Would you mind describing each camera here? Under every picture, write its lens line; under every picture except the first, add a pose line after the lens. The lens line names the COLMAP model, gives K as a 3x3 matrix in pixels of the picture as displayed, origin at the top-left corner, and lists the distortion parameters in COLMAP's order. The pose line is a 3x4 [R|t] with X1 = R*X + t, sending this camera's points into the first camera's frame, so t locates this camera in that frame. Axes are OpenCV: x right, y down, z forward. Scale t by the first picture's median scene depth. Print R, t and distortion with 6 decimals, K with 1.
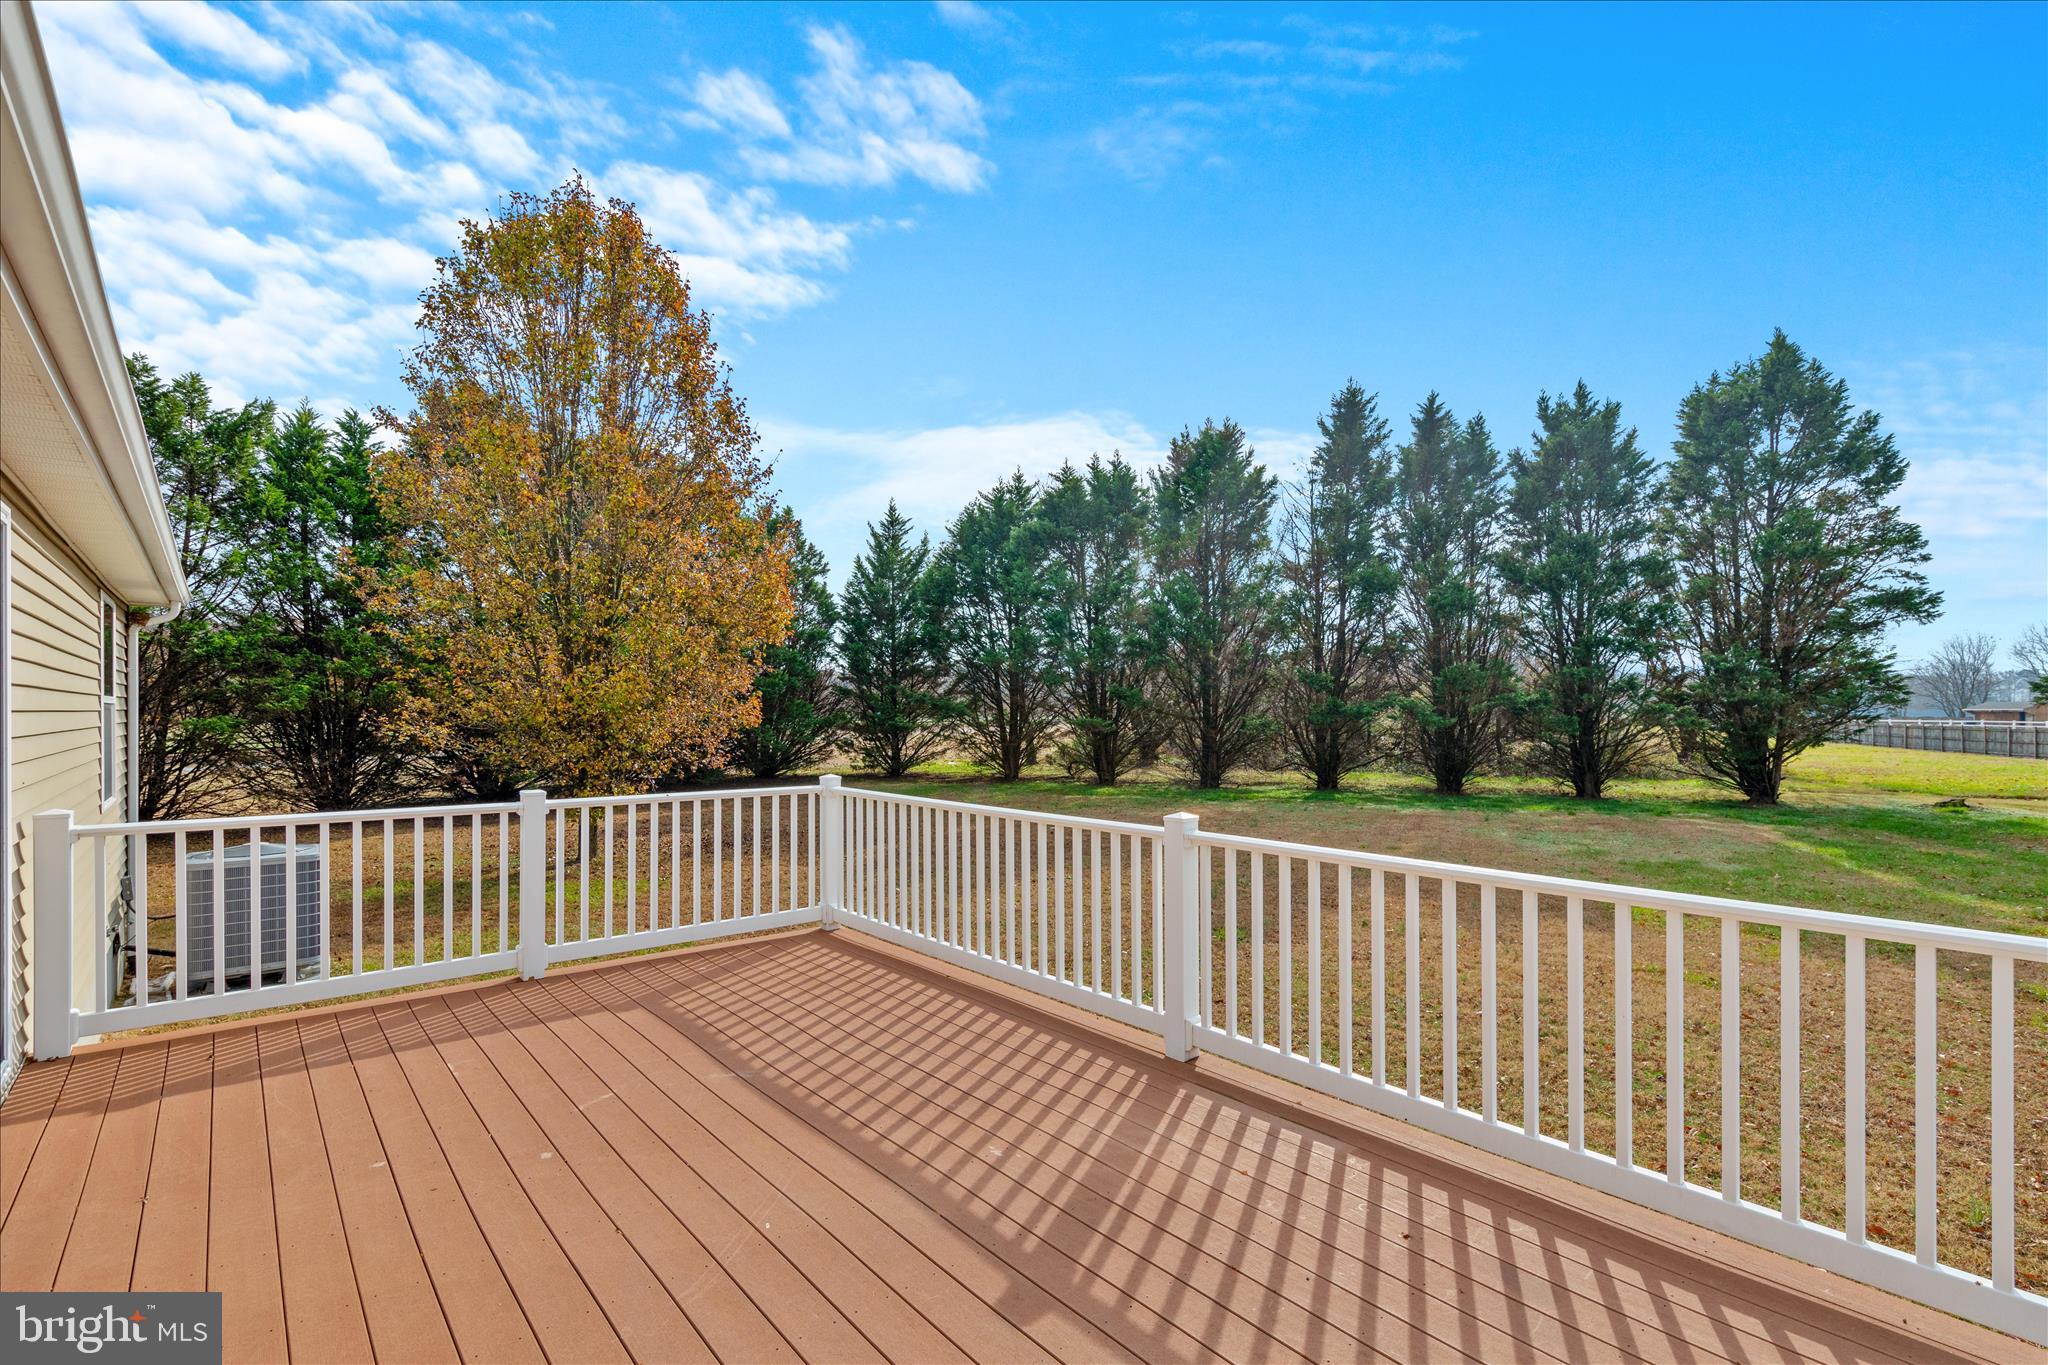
lens RADIAL K [[934.4, 0, 1022.0], [0, 934.4, 693.8], [0, 0, 1]] dist [0.003751, 0.000618]
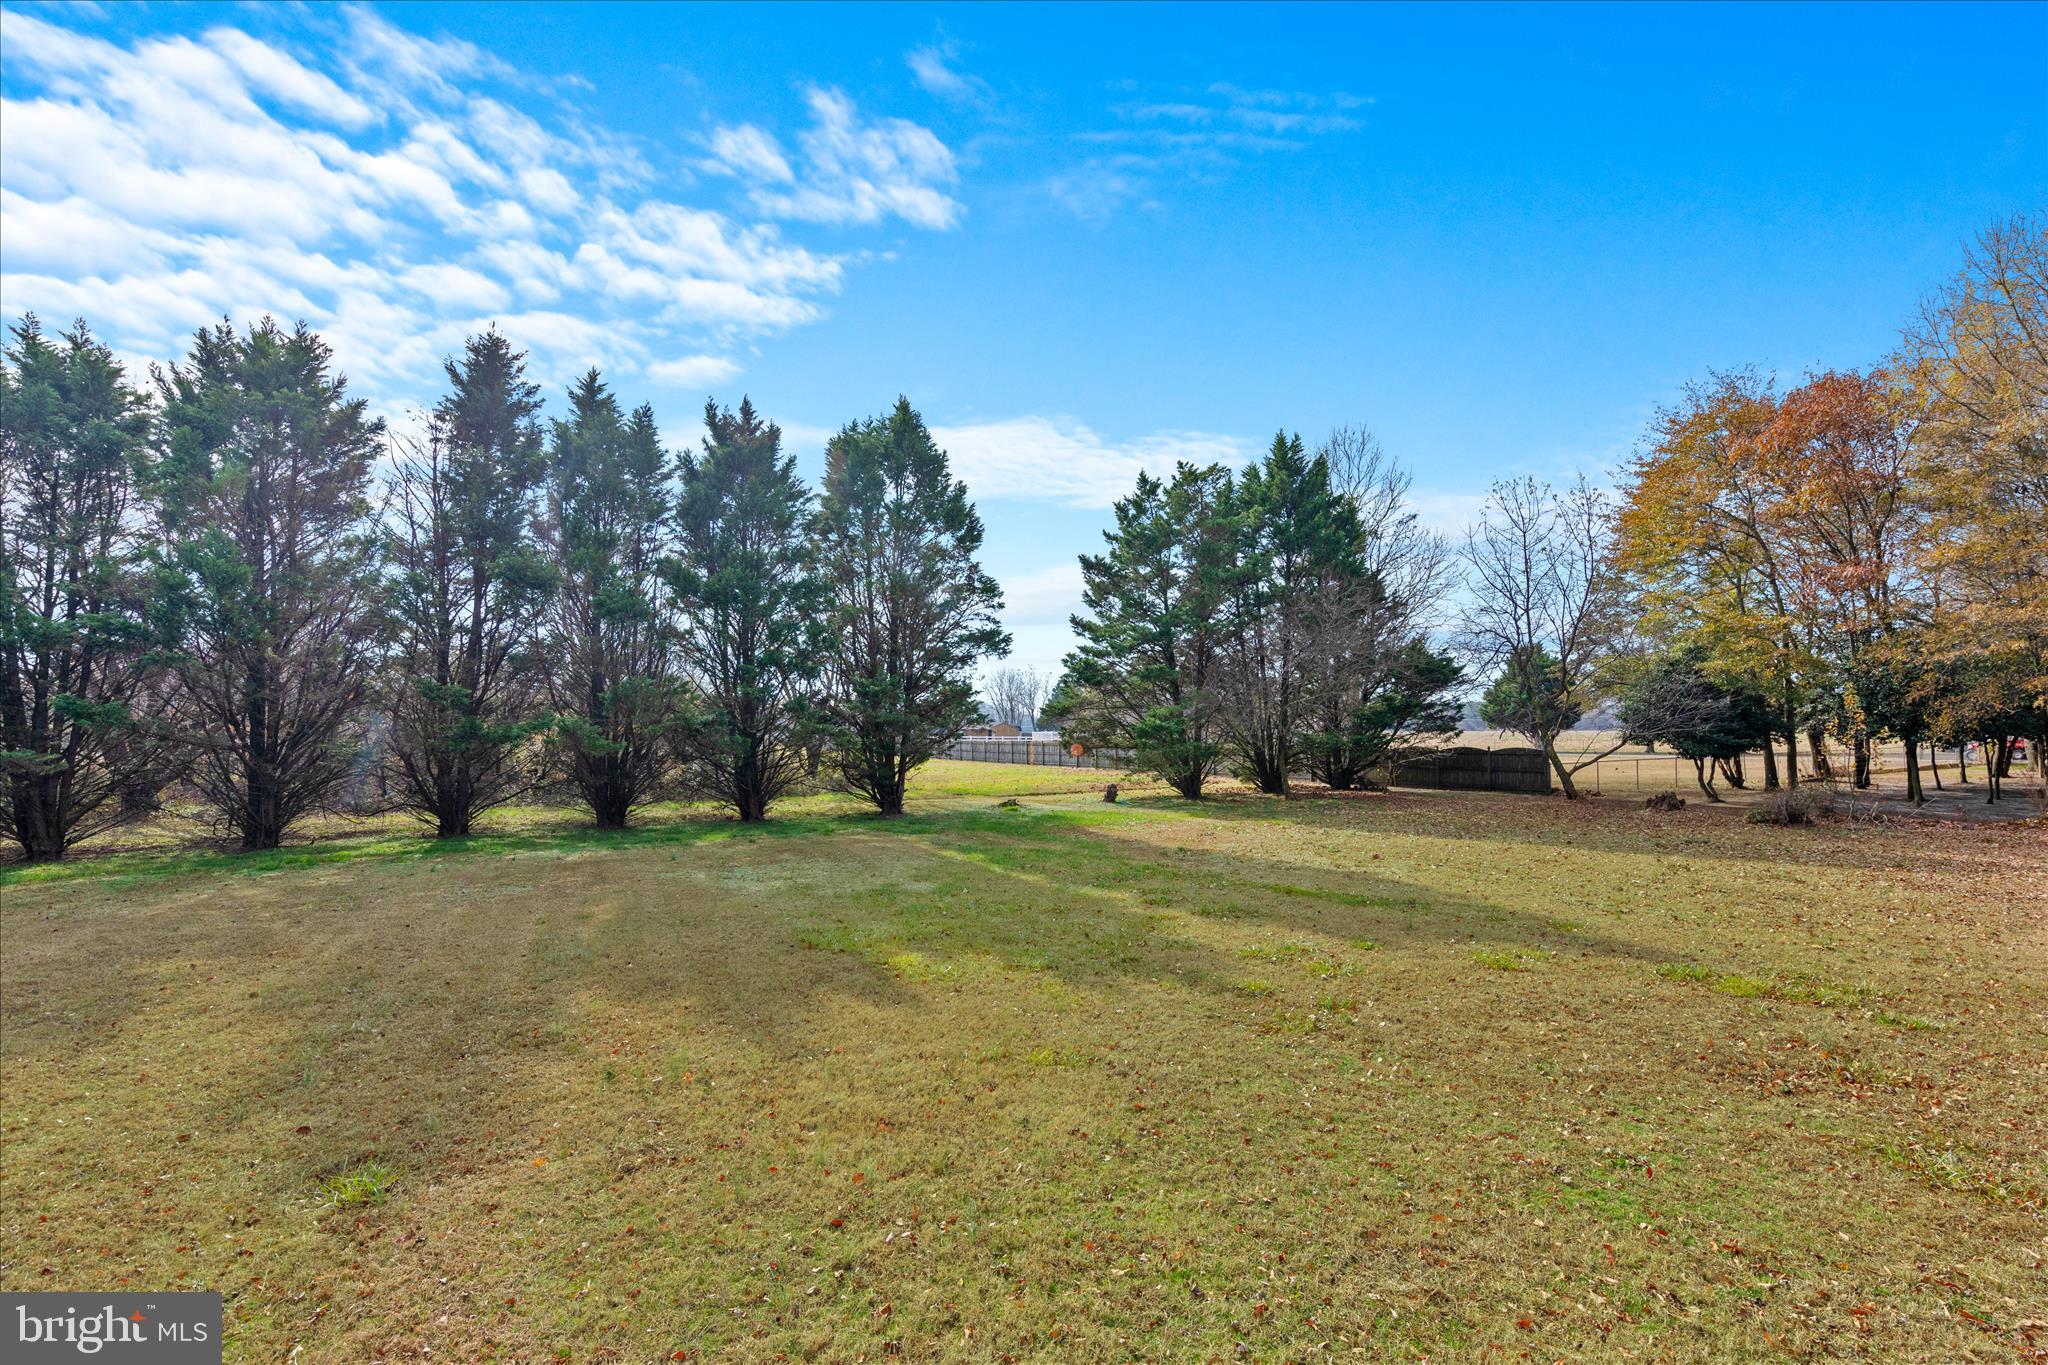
lens RADIAL K [[934.4, 0, 1018.5], [0, 934.4, 701.3], [0, 0, 1]] dist [0.003751, 0.000618]
pose [[0.631628, 0.017309, 0.775079, 0.017994], [-0.006163, 0.999831, -0.017307, 0.001403], [-0.775247, 0.006155, 0.631628, 0.143089]]
